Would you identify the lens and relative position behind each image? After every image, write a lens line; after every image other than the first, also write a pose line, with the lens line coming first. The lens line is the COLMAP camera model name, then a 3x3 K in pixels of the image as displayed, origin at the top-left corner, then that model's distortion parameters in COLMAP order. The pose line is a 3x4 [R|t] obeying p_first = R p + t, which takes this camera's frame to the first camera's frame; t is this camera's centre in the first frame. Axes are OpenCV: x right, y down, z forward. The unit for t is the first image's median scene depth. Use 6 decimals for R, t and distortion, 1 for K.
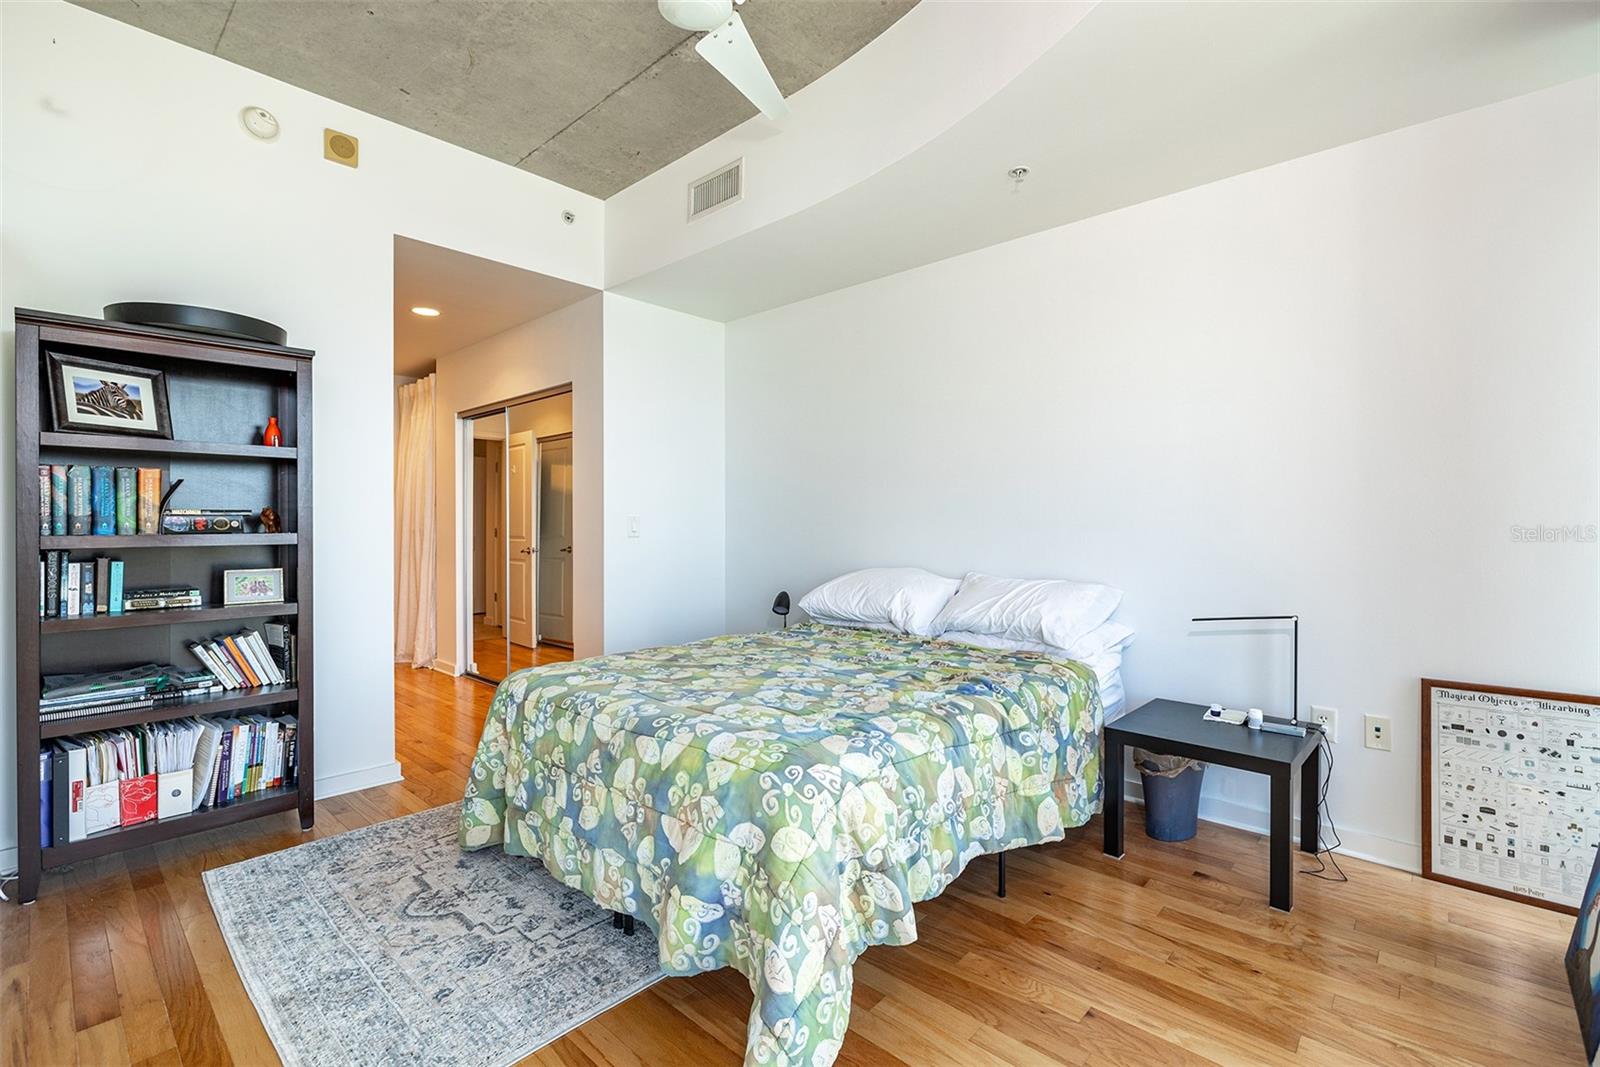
lens RADIAL K [[711.5, 0, 794.5], [0, 711.5, 524.7], [0, 0, 1]] dist [-0.007328, -0.000278]
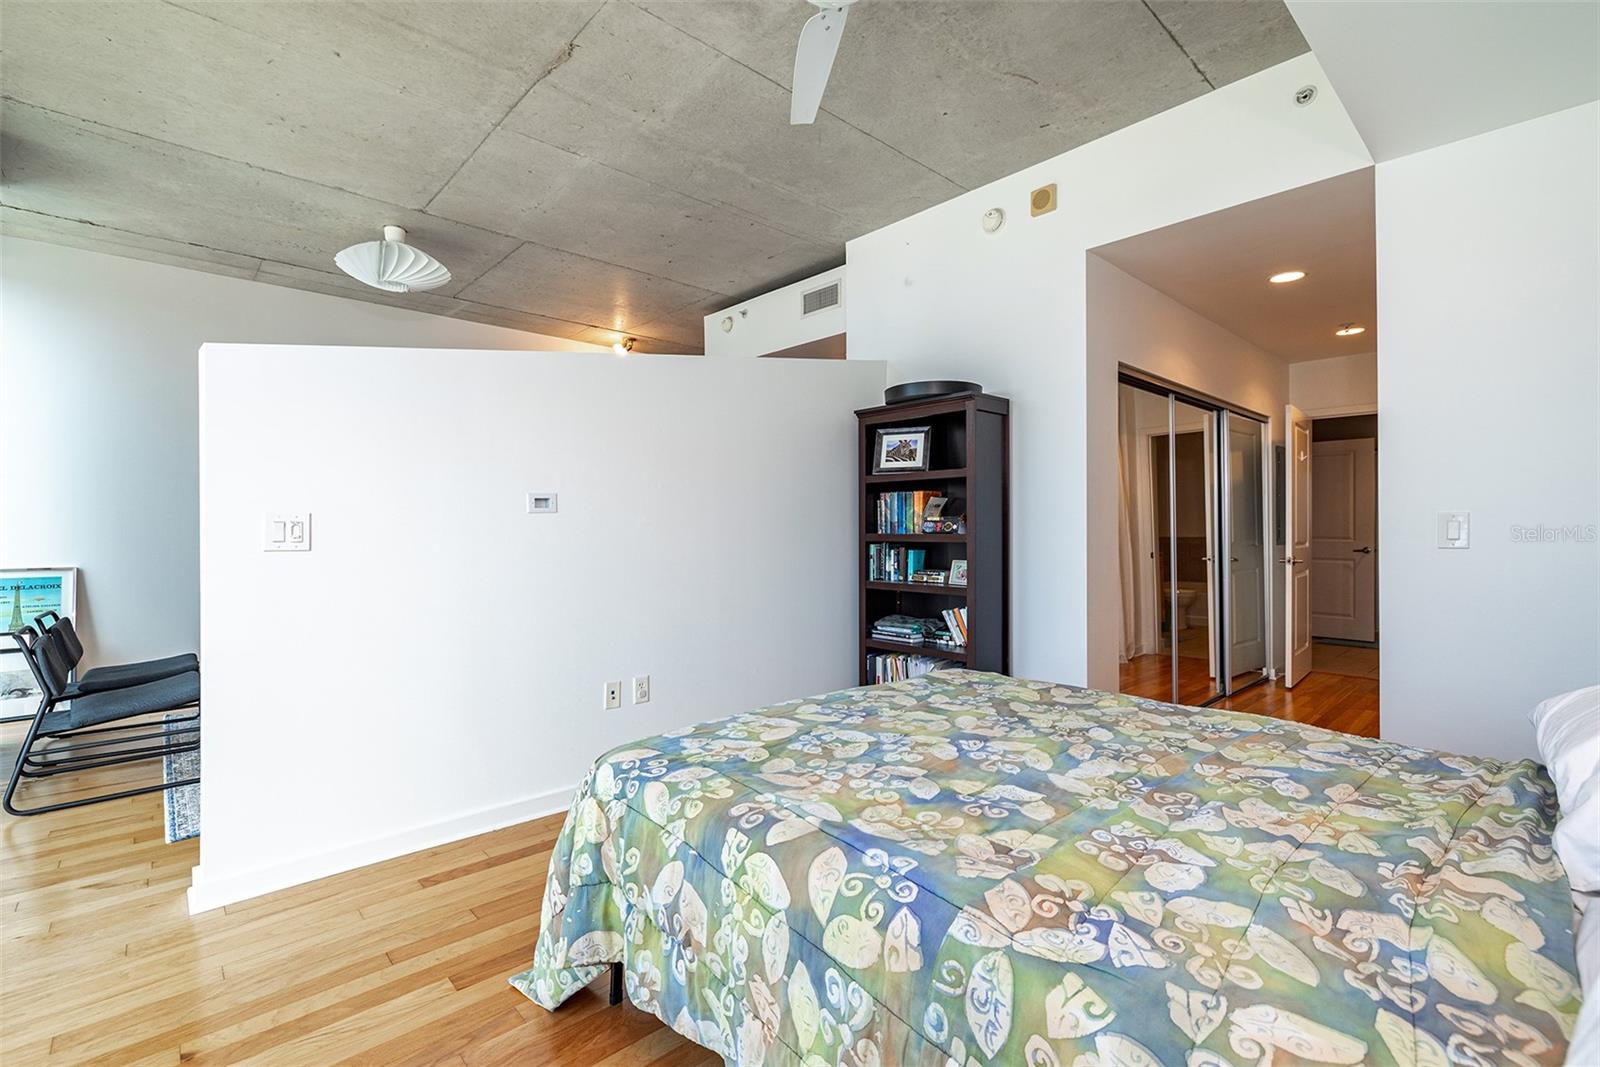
lens RADIAL K [[711.5, 0, 794.5], [0, 711.5, 524.7], [0, 0, 1]] dist [-0.007328, -0.000278]
pose [[-0.079211, -0.001094, -0.996857, 0.683375], [0.003668, 0.999992, -0.001389, -0.004936], [0.996851, -0.003767, -0.079206, 0.865135]]
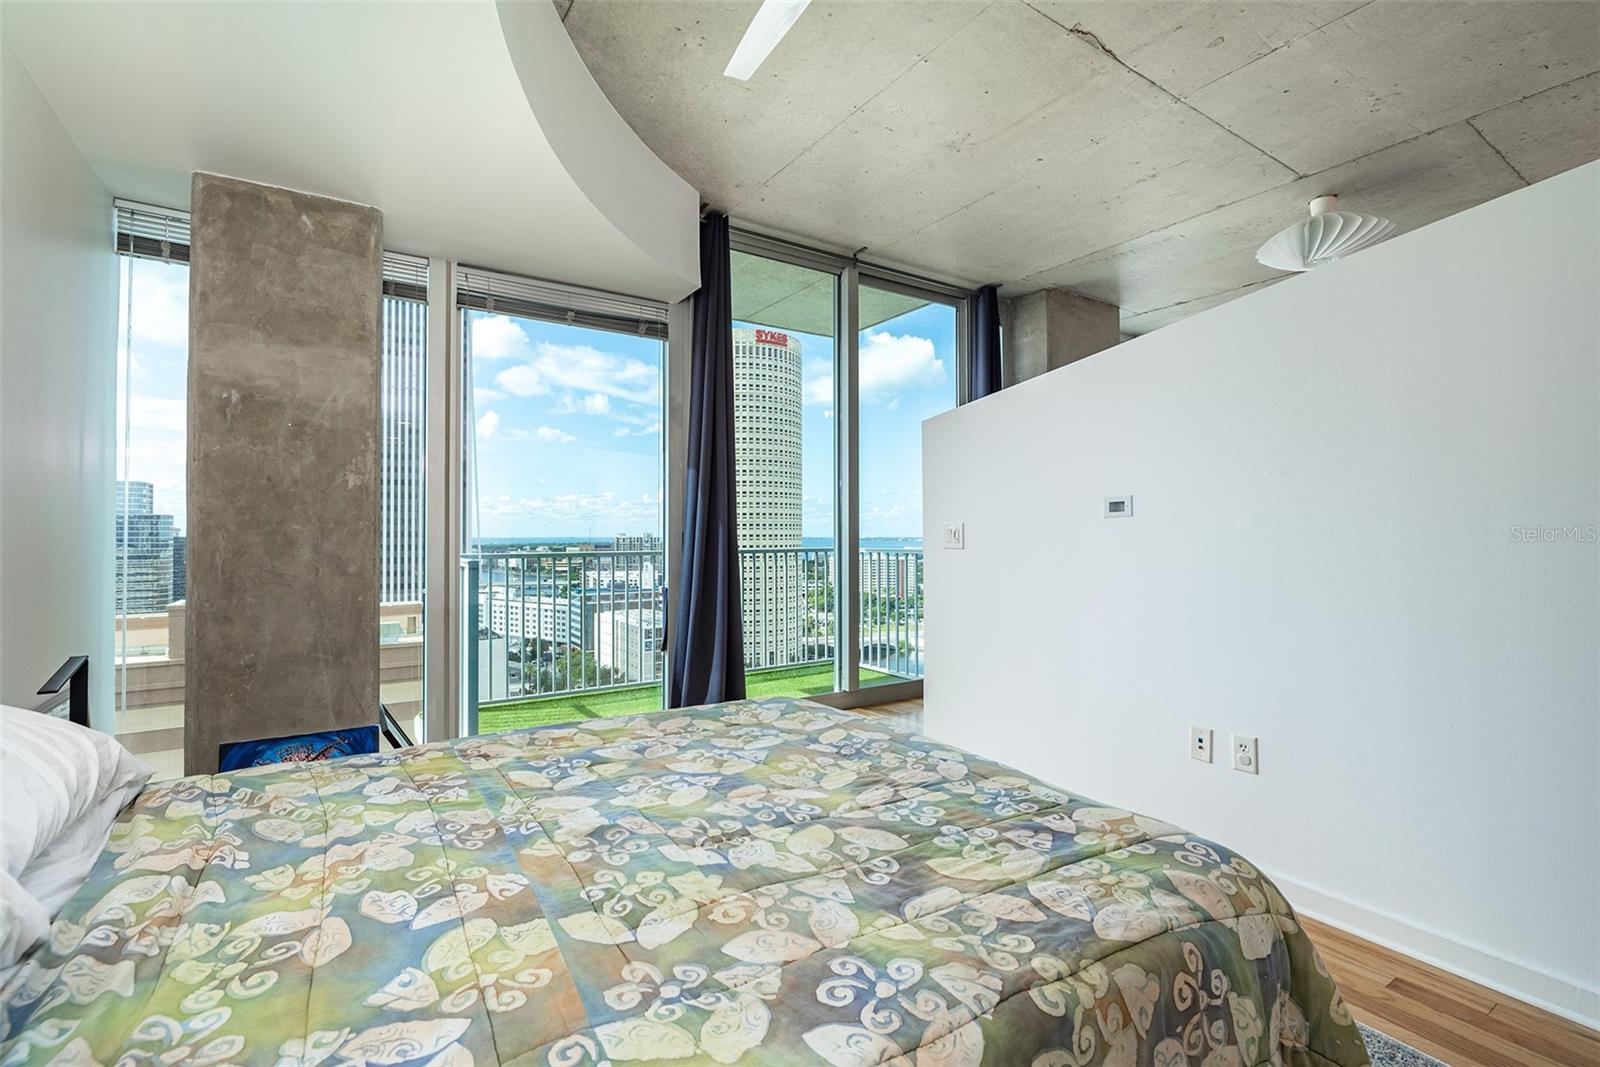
lens RADIAL K [[711.5, 0, 794.5], [0, 711.5, 524.7], [0, 0, 1]] dist [-0.007328, -0.000278]
pose [[-0.972172, 0.007862, 0.234135, -0.249154], [0.004612, 0.999885, -0.014423, -0.001679], [-0.234222, -0.012942, -0.972097, 1.566390]]
